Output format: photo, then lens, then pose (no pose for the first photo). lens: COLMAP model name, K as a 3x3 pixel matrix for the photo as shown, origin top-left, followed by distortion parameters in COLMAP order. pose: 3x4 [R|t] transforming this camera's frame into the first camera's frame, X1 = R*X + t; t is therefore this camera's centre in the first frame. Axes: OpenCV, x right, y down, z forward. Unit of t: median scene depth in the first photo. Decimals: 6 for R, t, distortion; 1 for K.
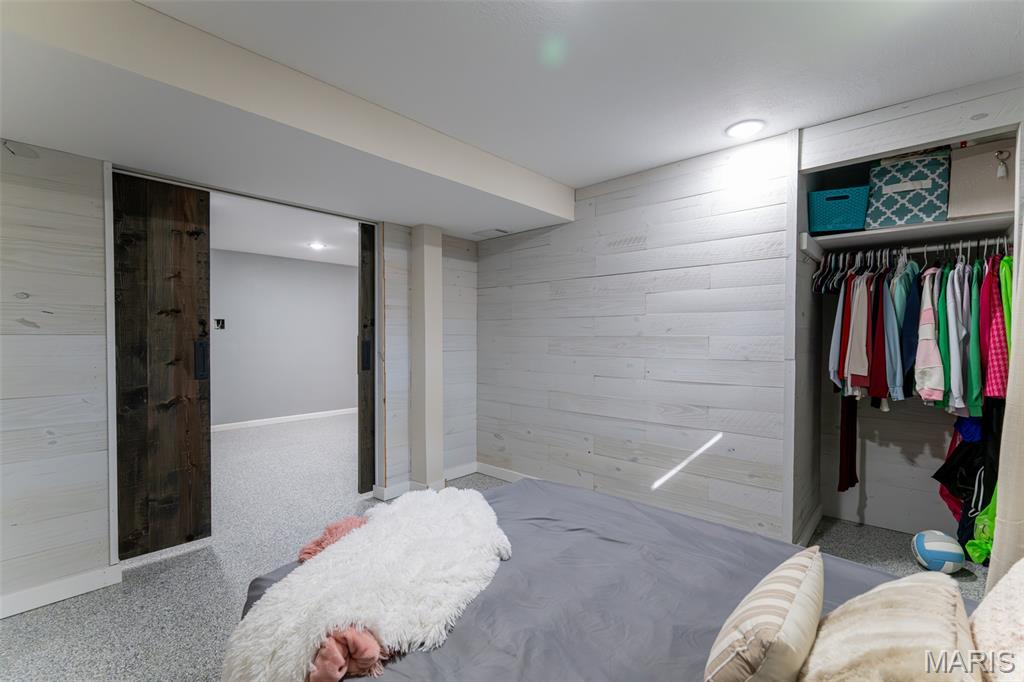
lens RADIAL K [[451.1, 0, 516.0], [0, 451.1, 343.3], [0, 0, 1]] dist [0.001465, -0.000934]
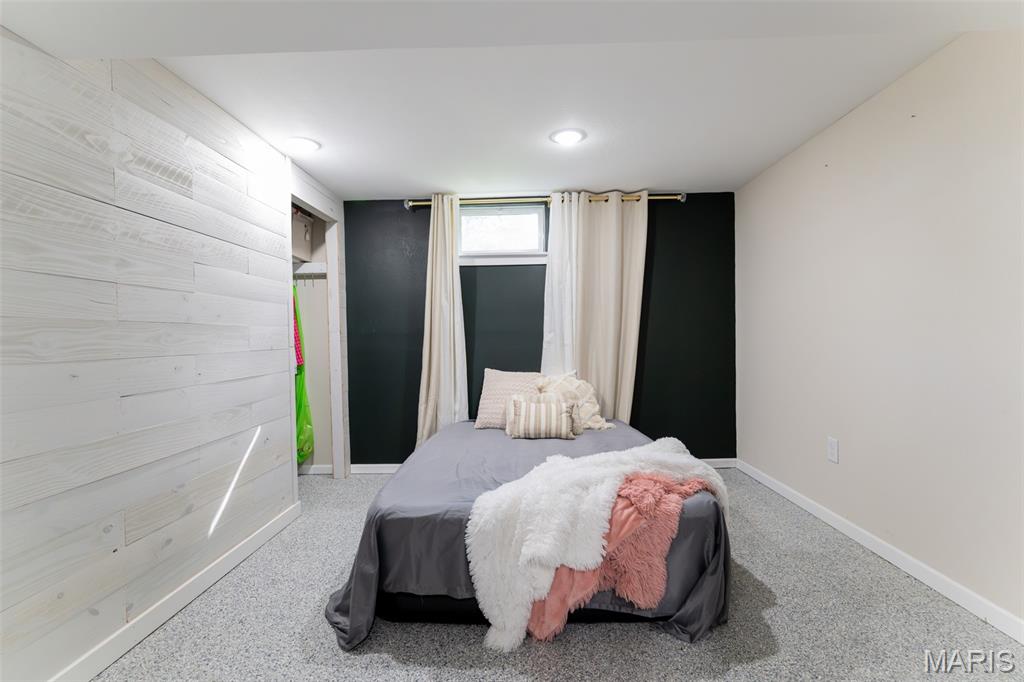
lens RADIAL K [[451.1, 0, 516.0], [0, 451.1, 343.3], [0, 0, 1]] dist [0.001465, -0.000934]
pose [[-0.654368, 0.003622, 0.756168, -0.399576], [0.034377, 0.999097, 0.024964, 0.010195], [-0.755394, 0.042330, -0.653902, 0.767360]]
